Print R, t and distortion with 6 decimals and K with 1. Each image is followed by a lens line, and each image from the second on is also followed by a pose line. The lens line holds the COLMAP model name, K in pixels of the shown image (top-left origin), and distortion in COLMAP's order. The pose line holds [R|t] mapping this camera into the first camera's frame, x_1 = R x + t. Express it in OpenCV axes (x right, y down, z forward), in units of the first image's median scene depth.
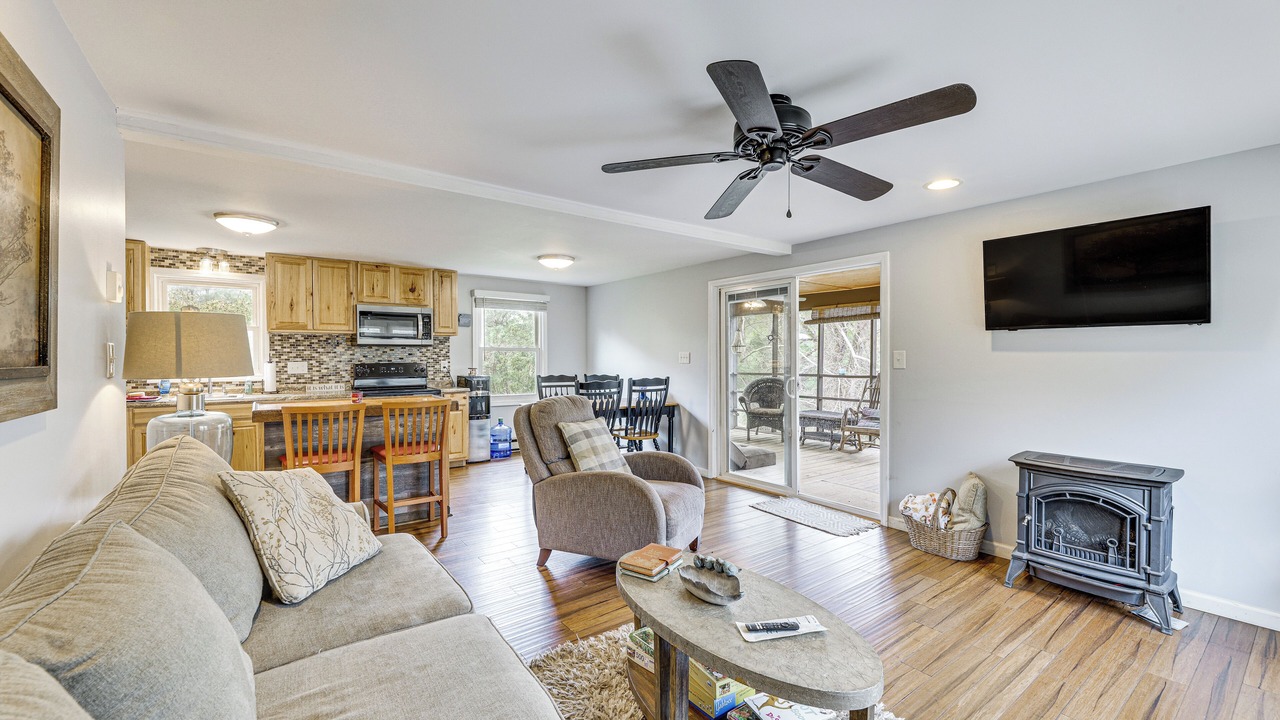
lens RADIAL K [[518.7, 0, 640.0], [0, 518.7, 360.0], [0, 0, 1]] dist [0.011508, -0.000105]
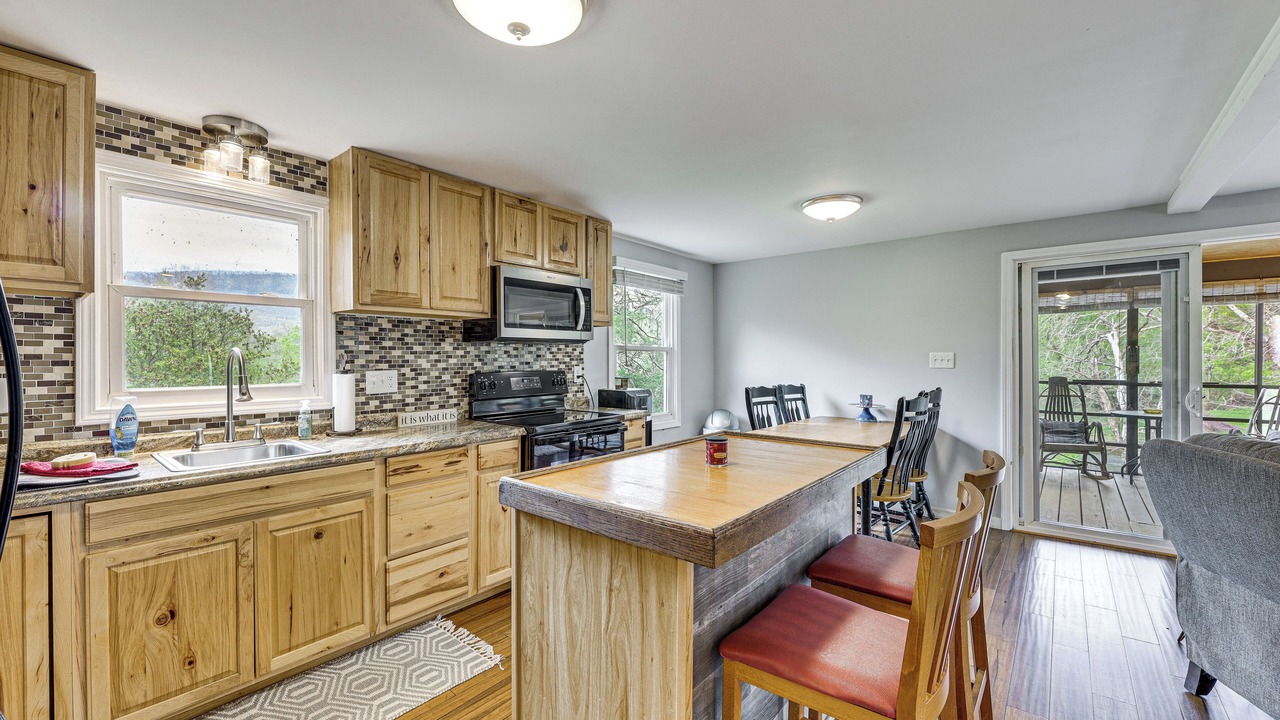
lens RADIAL K [[519.3, 0, 640.0], [0, 519.3, 360.0], [0, 0, 1]] dist [0.001512, 0.000103]
pose [[0.971626, -0.003919, 0.236489, -0.522378], [0.005259, 0.999974, -0.005033, -0.002927], [-0.236463, 0.006133, 0.971621, 0.427649]]
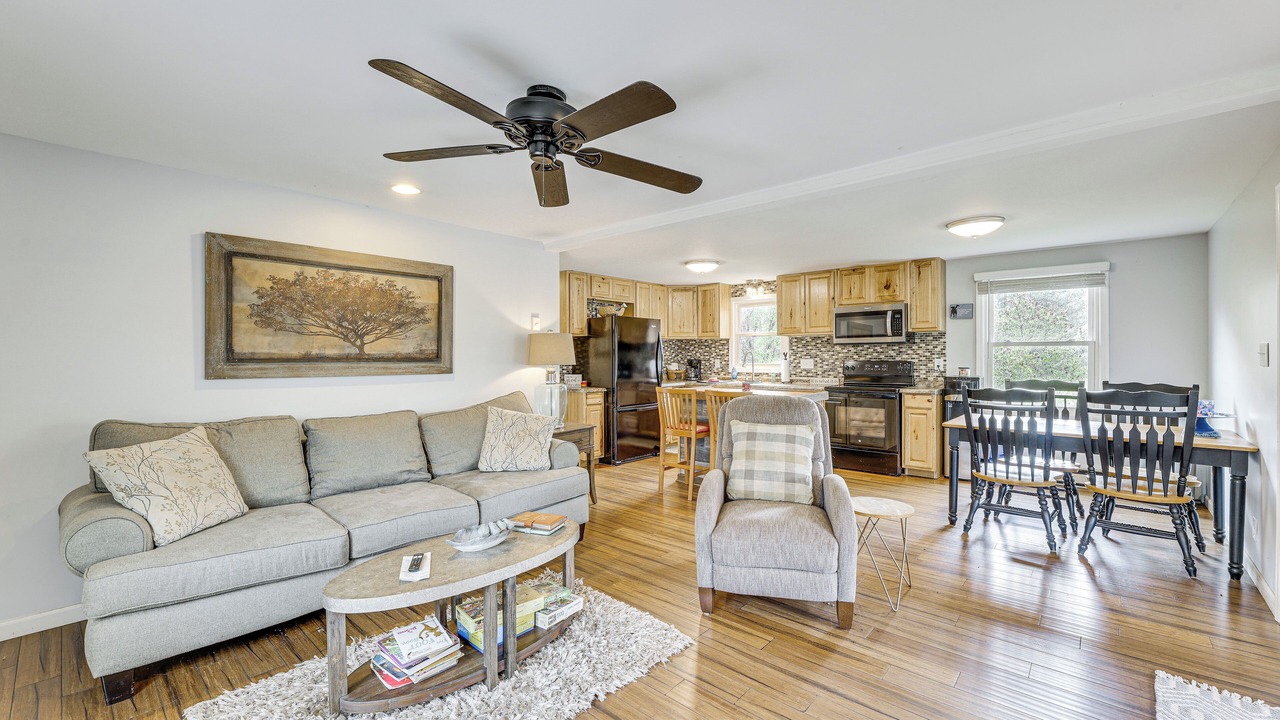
lens RADIAL K [[519.3, 0, 640.0], [0, 519.3, 360.0], [0, 0, 1]] dist [0.001512, 0.000103]
pose [[0.205217, 0.006578, -0.978694, 0.455805], [-0.002082, 0.999978, 0.006284, -0.001145], [0.978714, 0.000748, 0.205227, 0.358853]]
